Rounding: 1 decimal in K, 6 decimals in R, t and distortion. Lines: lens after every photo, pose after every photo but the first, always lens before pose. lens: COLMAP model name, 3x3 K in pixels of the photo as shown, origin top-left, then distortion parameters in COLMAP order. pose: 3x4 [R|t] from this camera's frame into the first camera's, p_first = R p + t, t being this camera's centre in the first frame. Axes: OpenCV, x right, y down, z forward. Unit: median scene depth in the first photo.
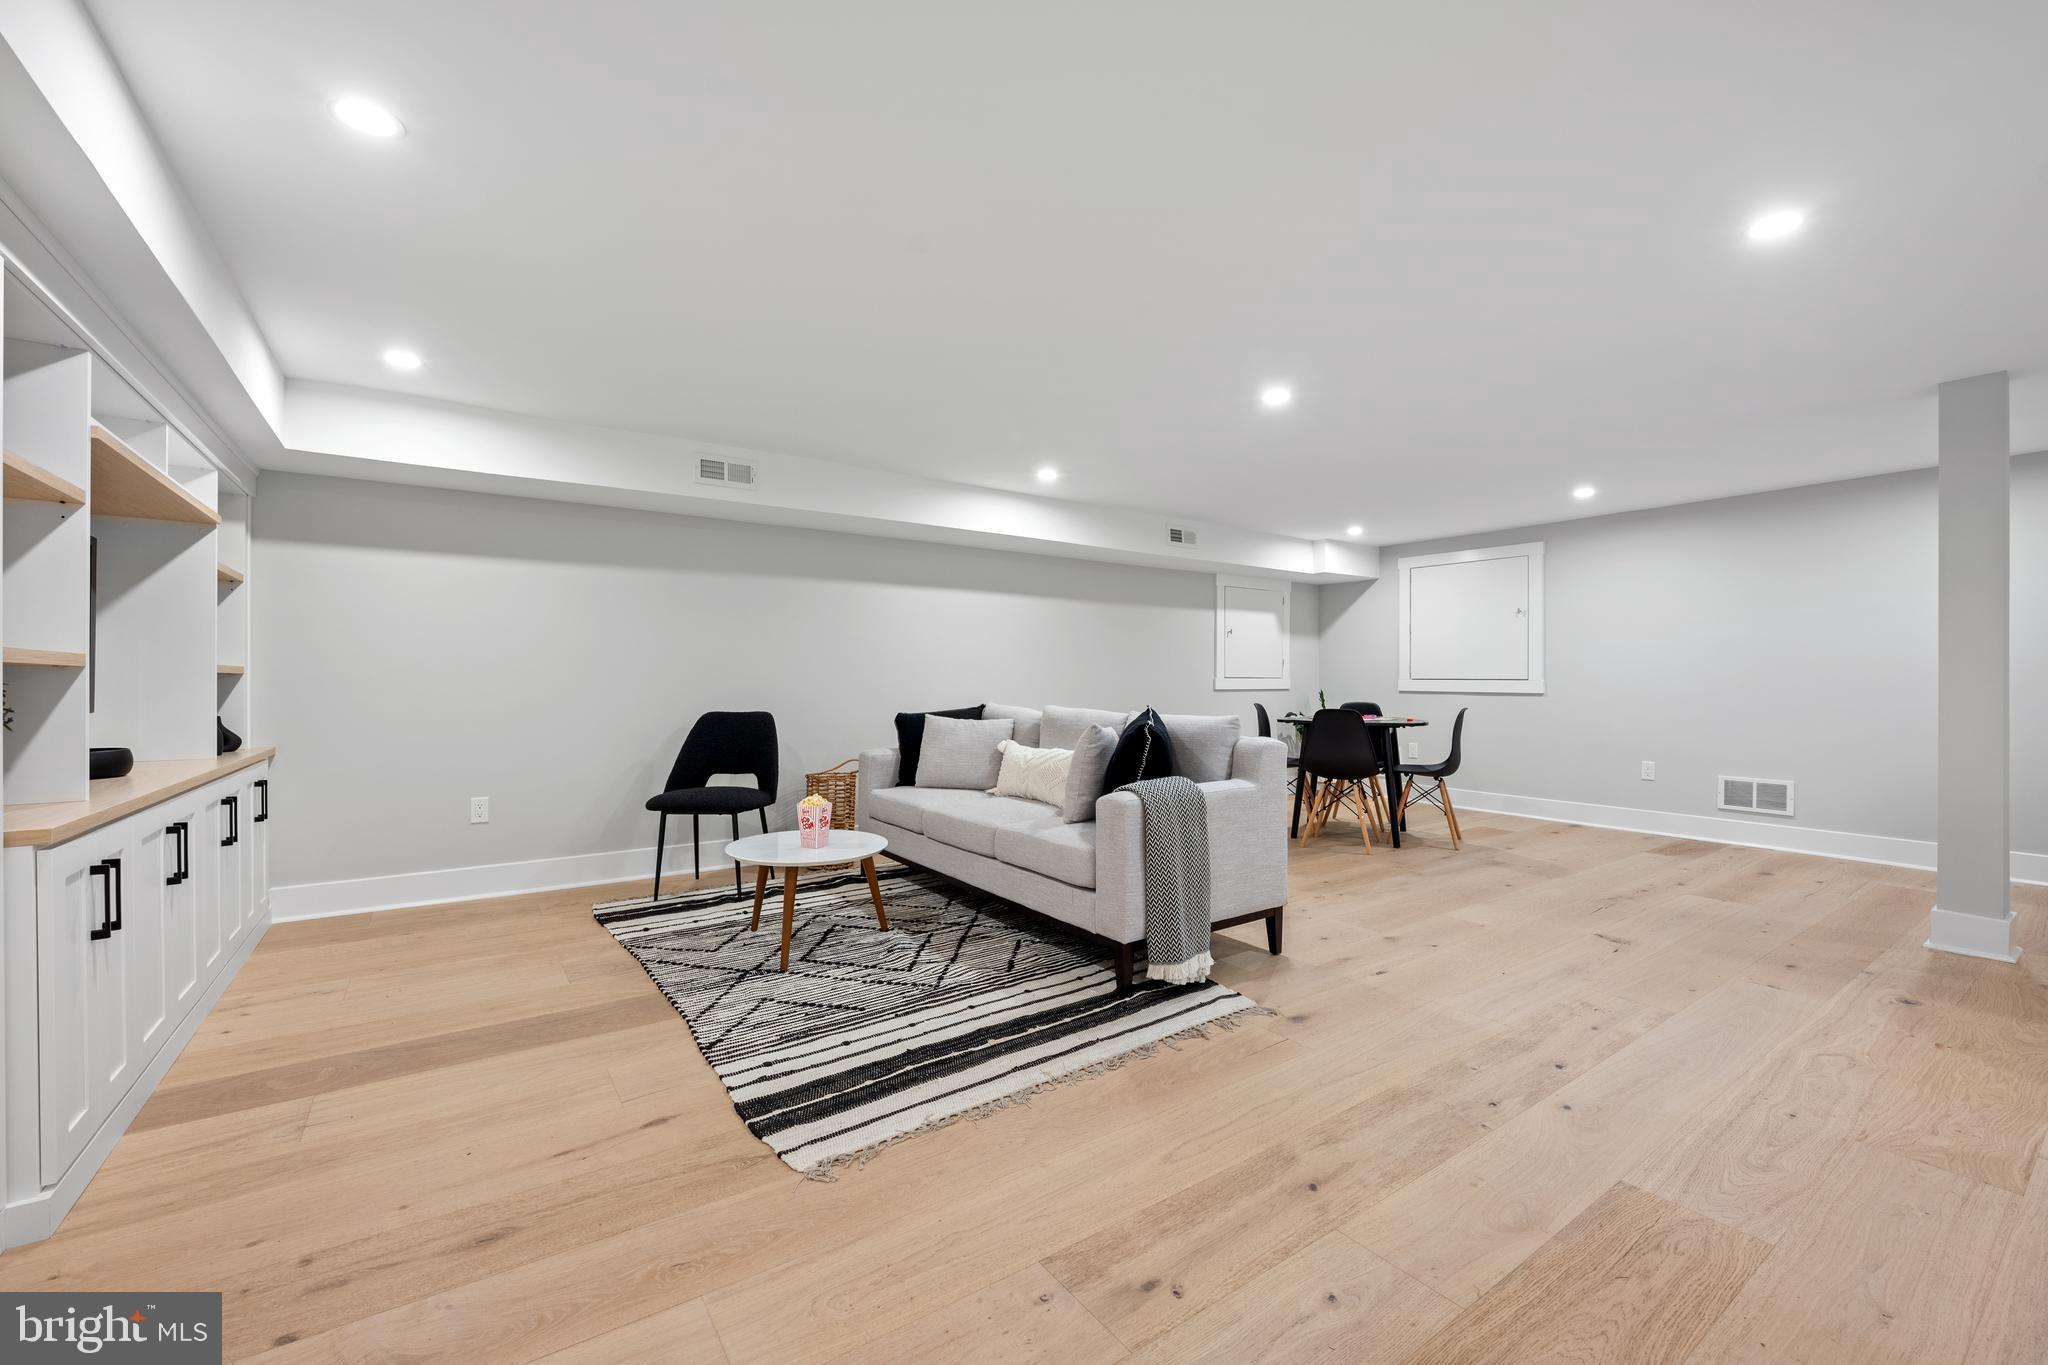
lens RADIAL K [[830.8, 0, 1032.5], [0, 830.8, 683.2], [0, 0, 1]] dist [-0.006888, 0.000640]
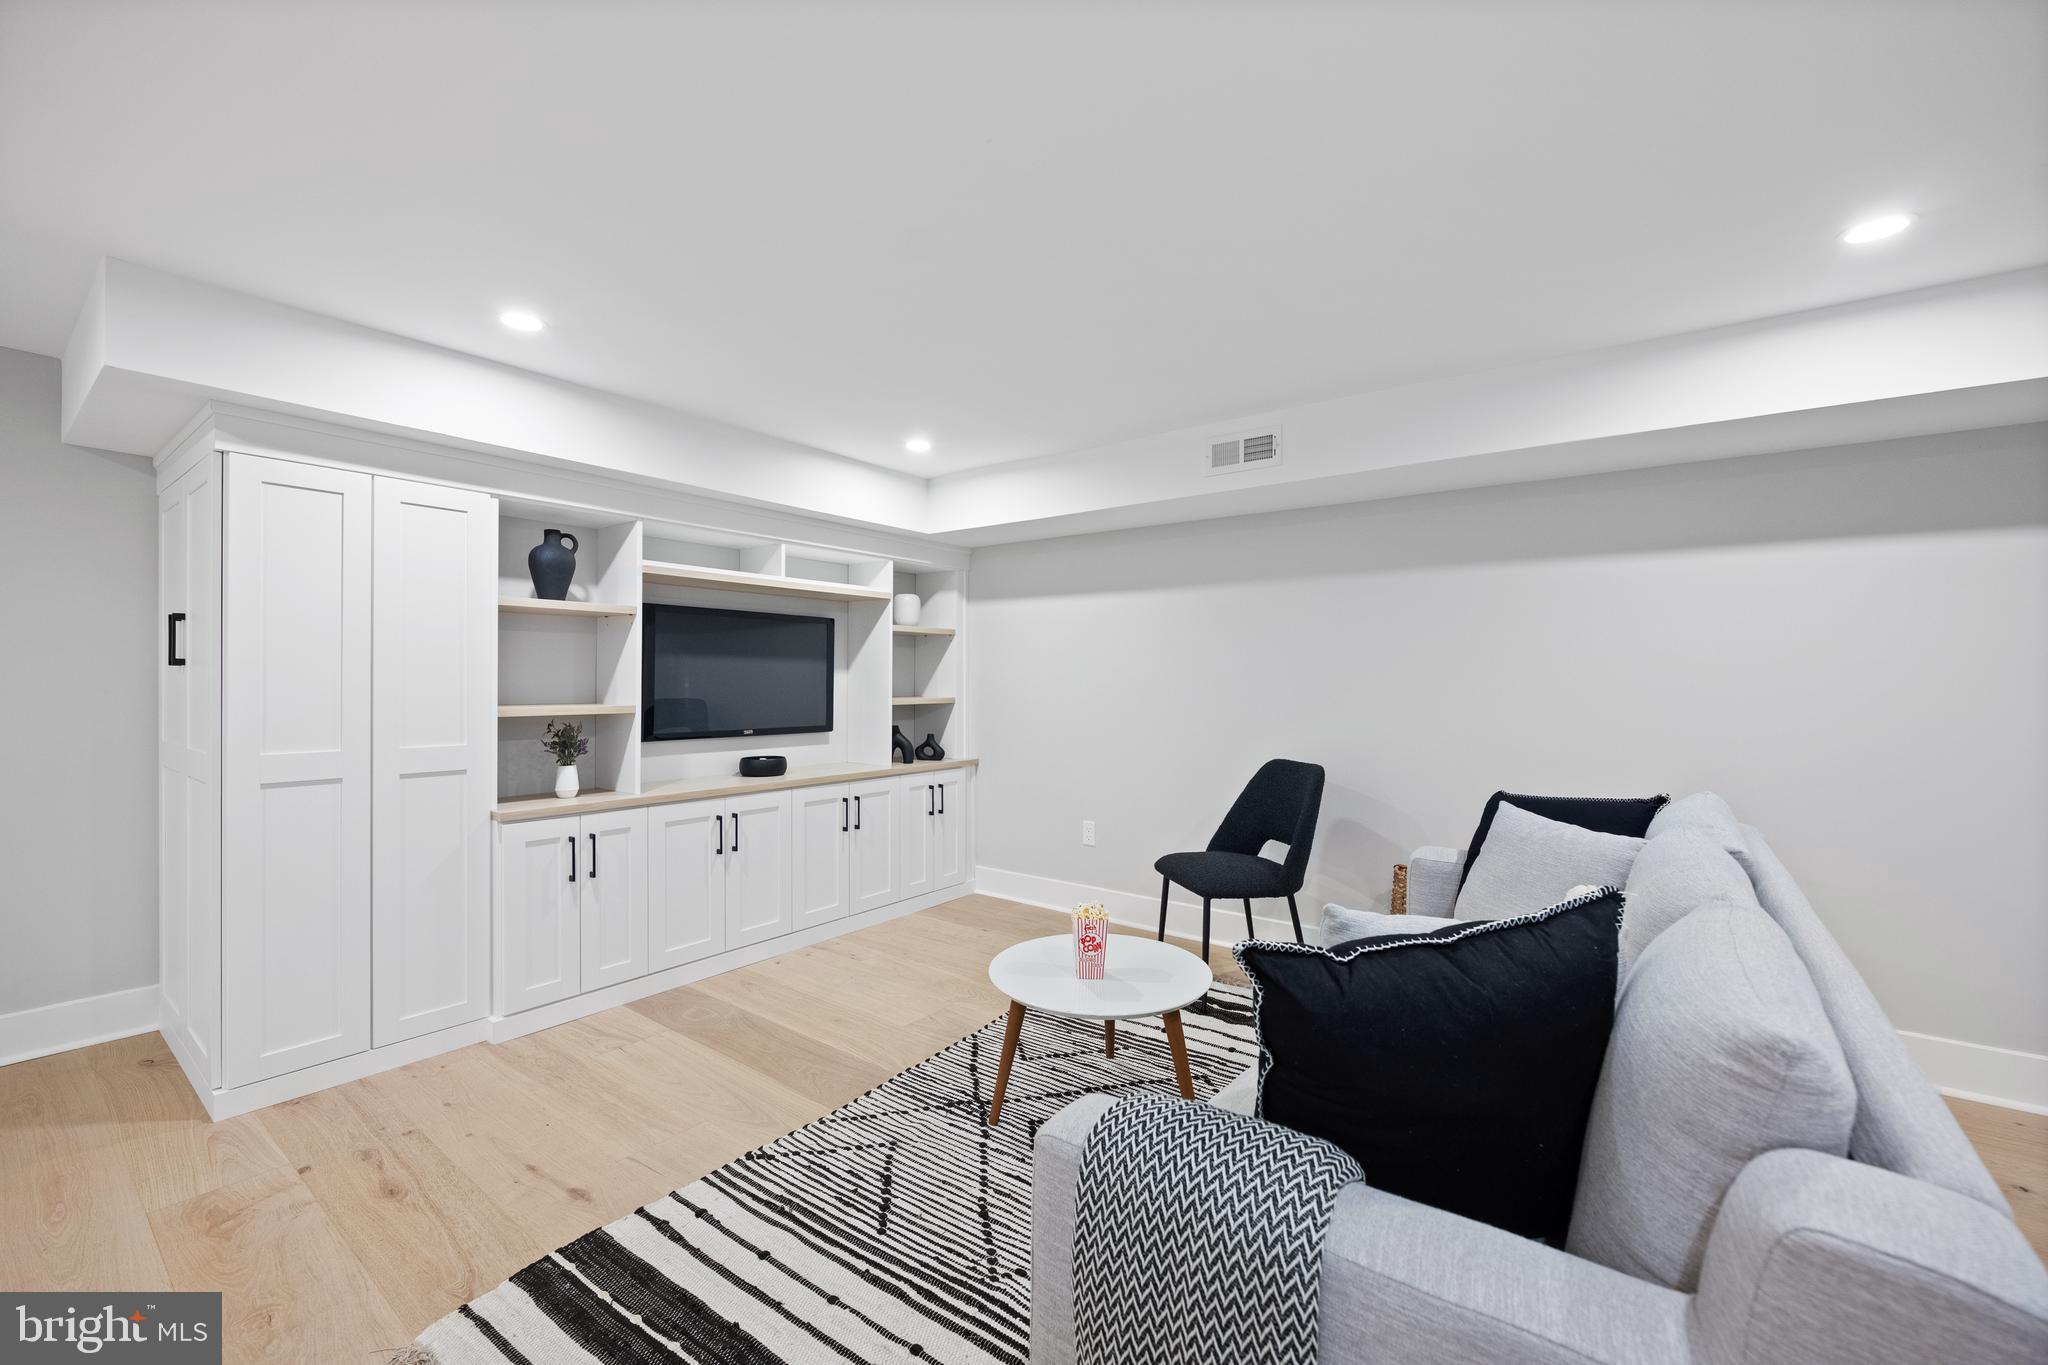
lens RADIAL K [[830.8, 0, 1026.3], [0, 830.8, 683.2], [0, 0, 1]] dist [-0.006888, 0.000640]
pose [[0.292536, 0.007596, -0.956224, 0.468726], [-0.001085, 0.999970, 0.007611, -0.068019], [0.956254, -0.001189, 0.292536, 0.875237]]
